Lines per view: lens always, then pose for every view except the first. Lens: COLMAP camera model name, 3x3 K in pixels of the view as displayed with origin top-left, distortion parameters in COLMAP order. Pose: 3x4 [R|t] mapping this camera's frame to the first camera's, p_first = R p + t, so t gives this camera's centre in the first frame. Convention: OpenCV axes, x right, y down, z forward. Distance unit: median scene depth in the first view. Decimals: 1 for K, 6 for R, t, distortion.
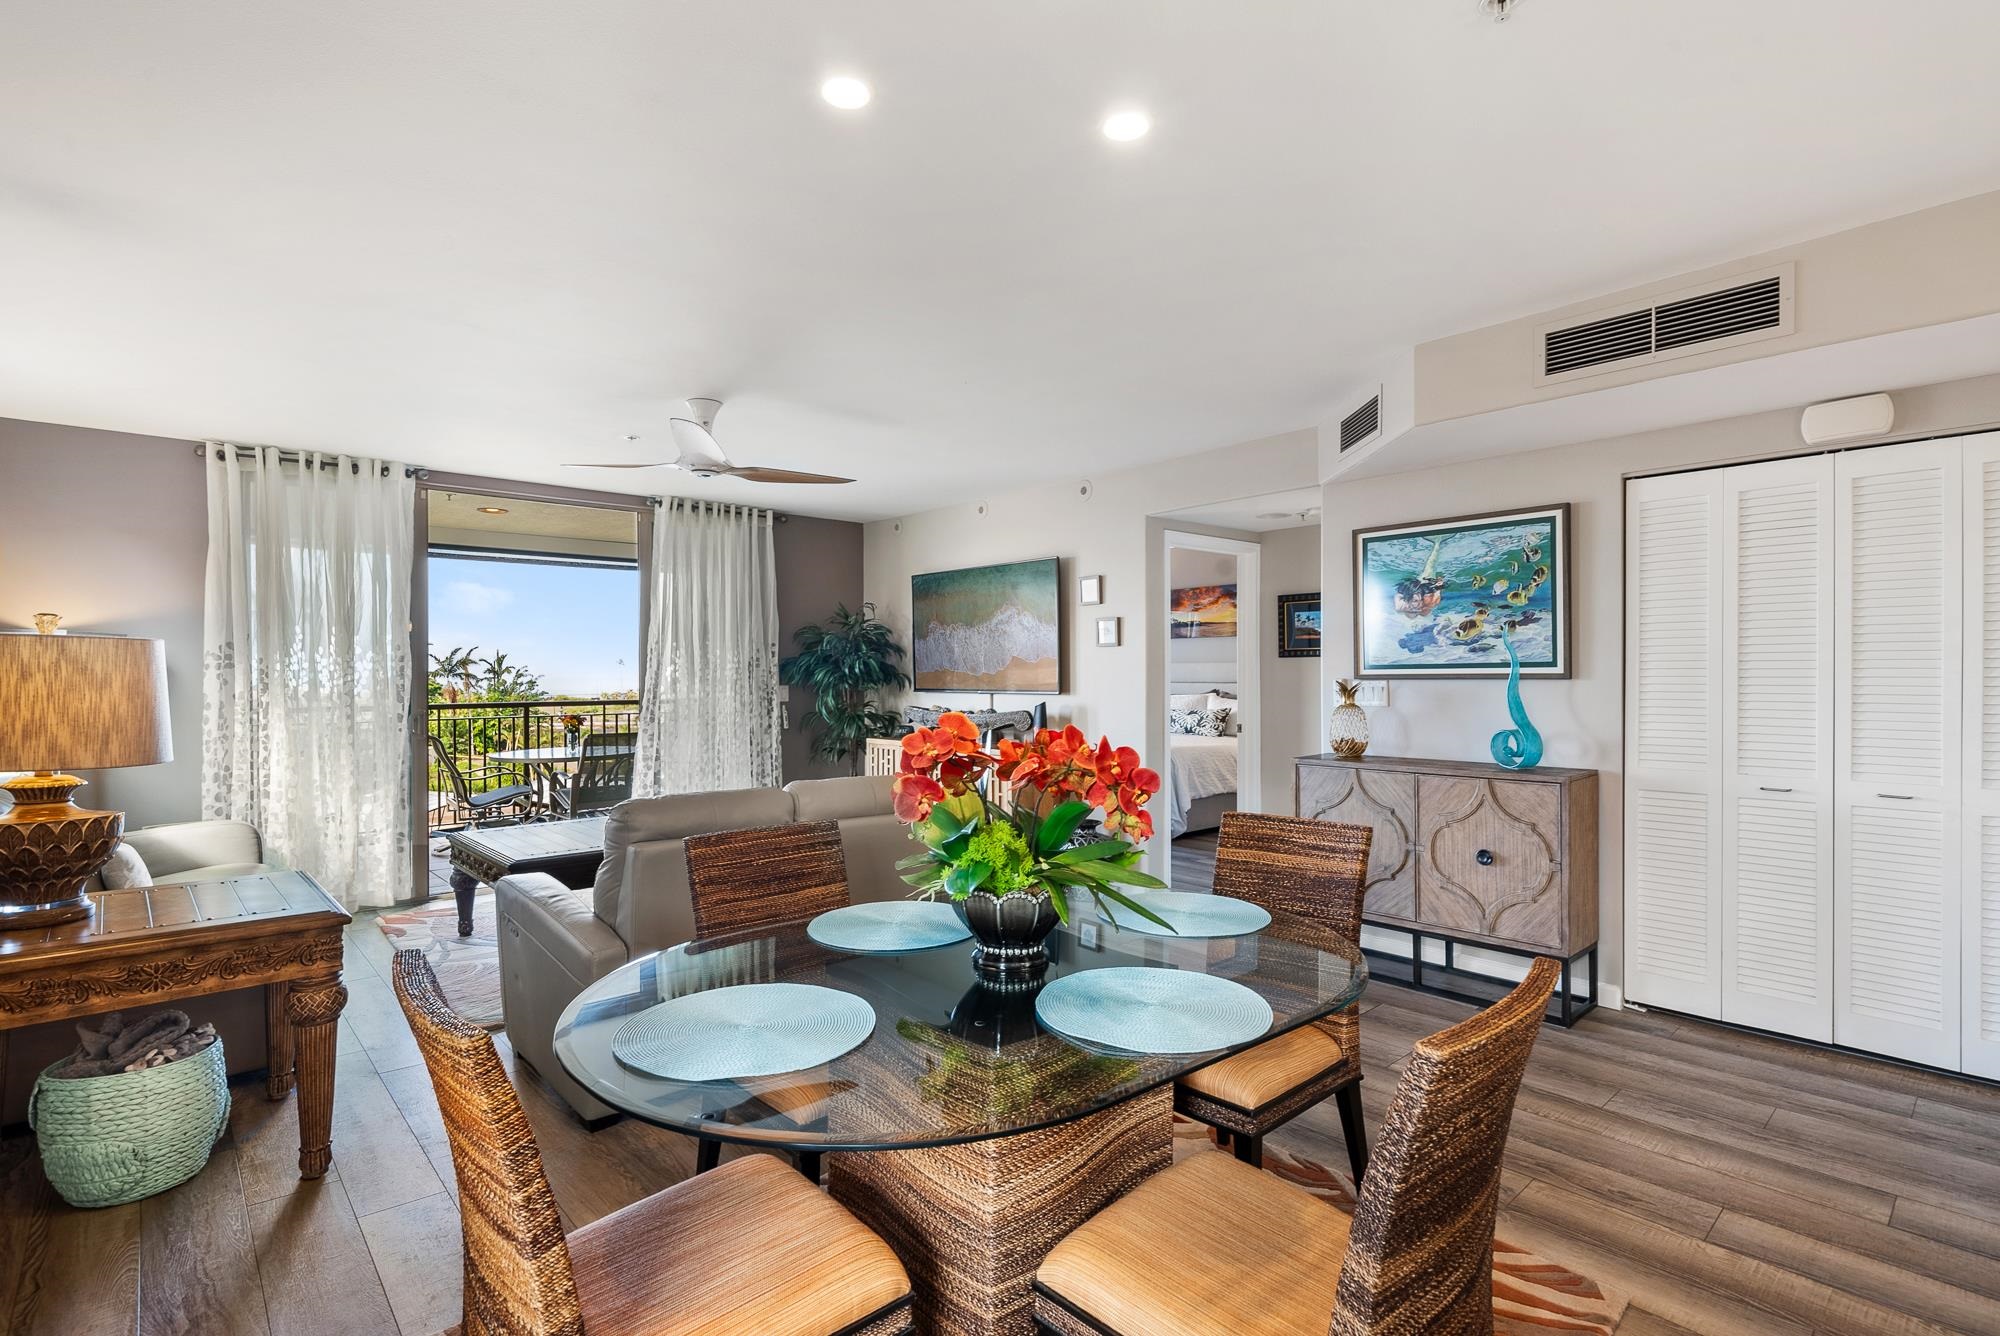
lens RADIAL K [[946.9, 0, 1007.8], [0, 946.9, 680.2], [0, 0, 1]] dist [-0.002916, -0.000451]
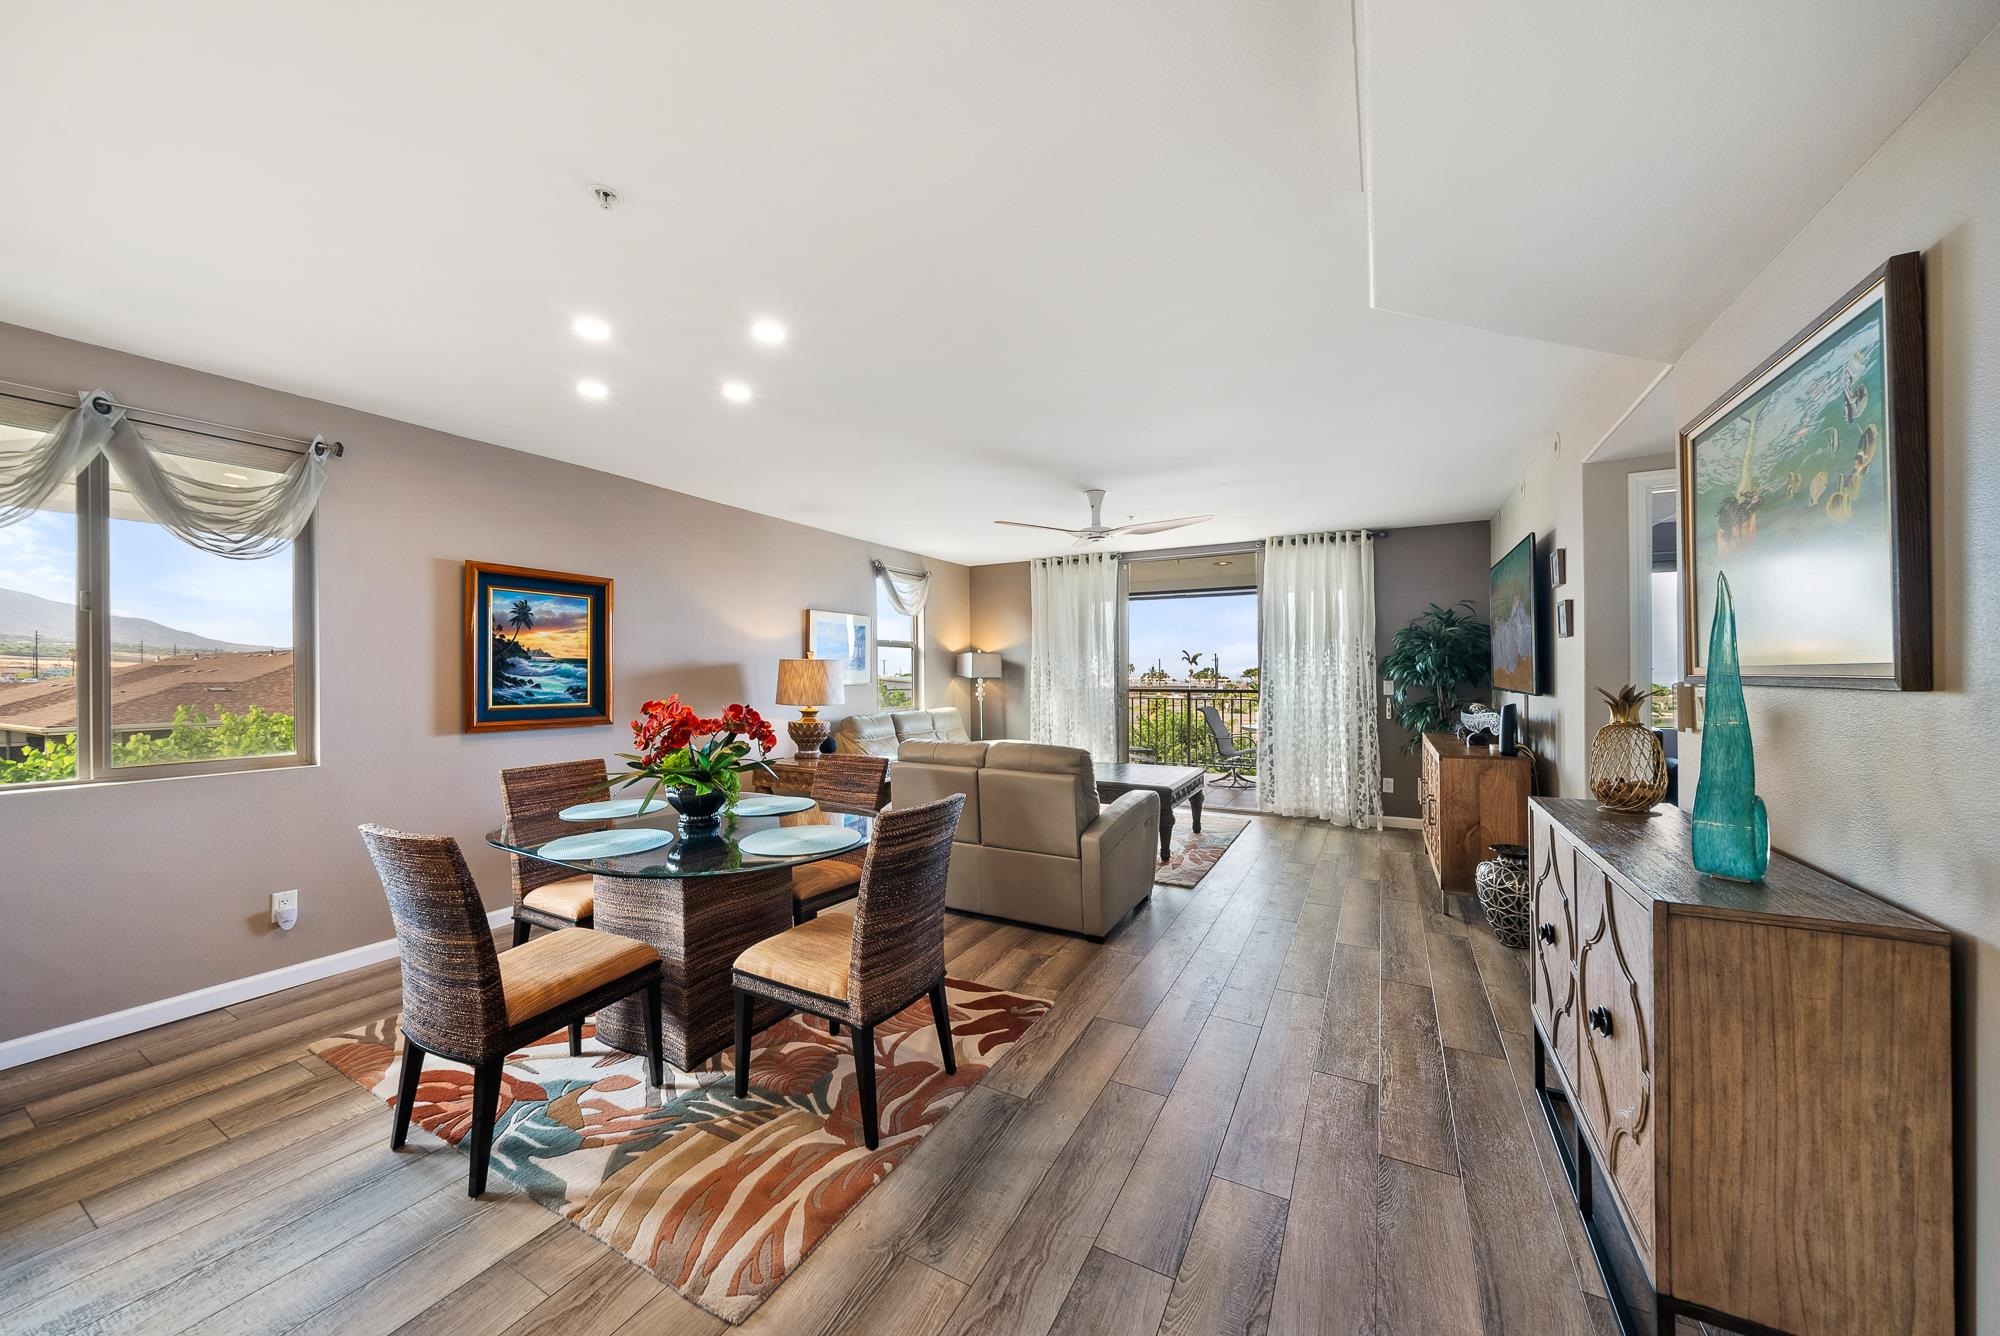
lens RADIAL K [[700.5, 0, 996.8], [0, 700.5, 669.7], [0, 0, 1]] dist [-0.001517, -0.000228]
pose [[0.323163, -0.000140, -0.946343, 0.580773], [-0.003657, 0.999992, -0.001397, -0.006771], [0.946336, 0.003912, 0.323160, 0.412497]]
